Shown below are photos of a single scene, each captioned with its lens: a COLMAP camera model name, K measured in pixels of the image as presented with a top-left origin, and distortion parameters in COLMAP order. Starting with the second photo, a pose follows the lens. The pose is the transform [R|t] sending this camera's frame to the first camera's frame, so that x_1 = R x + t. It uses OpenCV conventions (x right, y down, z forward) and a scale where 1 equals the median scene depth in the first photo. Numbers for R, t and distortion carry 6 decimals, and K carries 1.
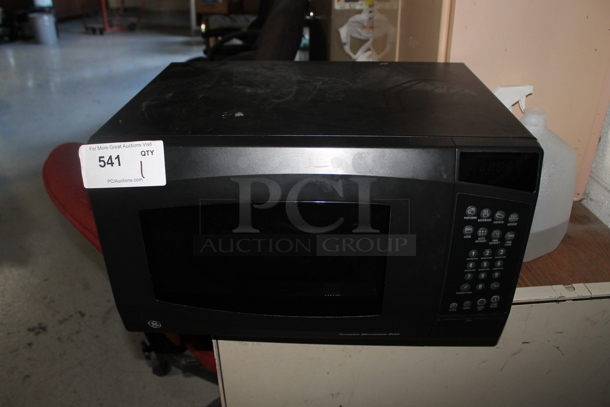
lens RADIAL K [[514.3, 0, 305.6], [0, 514.3, 205.4], [0, 0, 1]] dist [-0.134391, 0.093131]
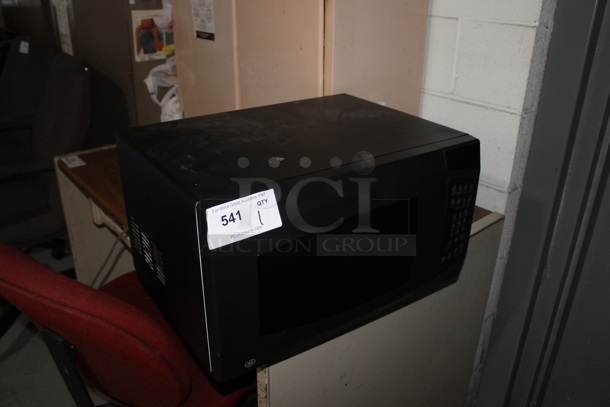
lens RADIAL K [[514.3, 0, 305.6], [0, 514.3, 204.1], [0, 0, 1]] dist [-0.134391, 0.093131]
pose [[0.800968, -0.238928, 0.548966, -0.766989], [0.274610, 0.961392, 0.017760, -0.082255], [-0.532014, 0.136526, 0.835656, -0.012113]]
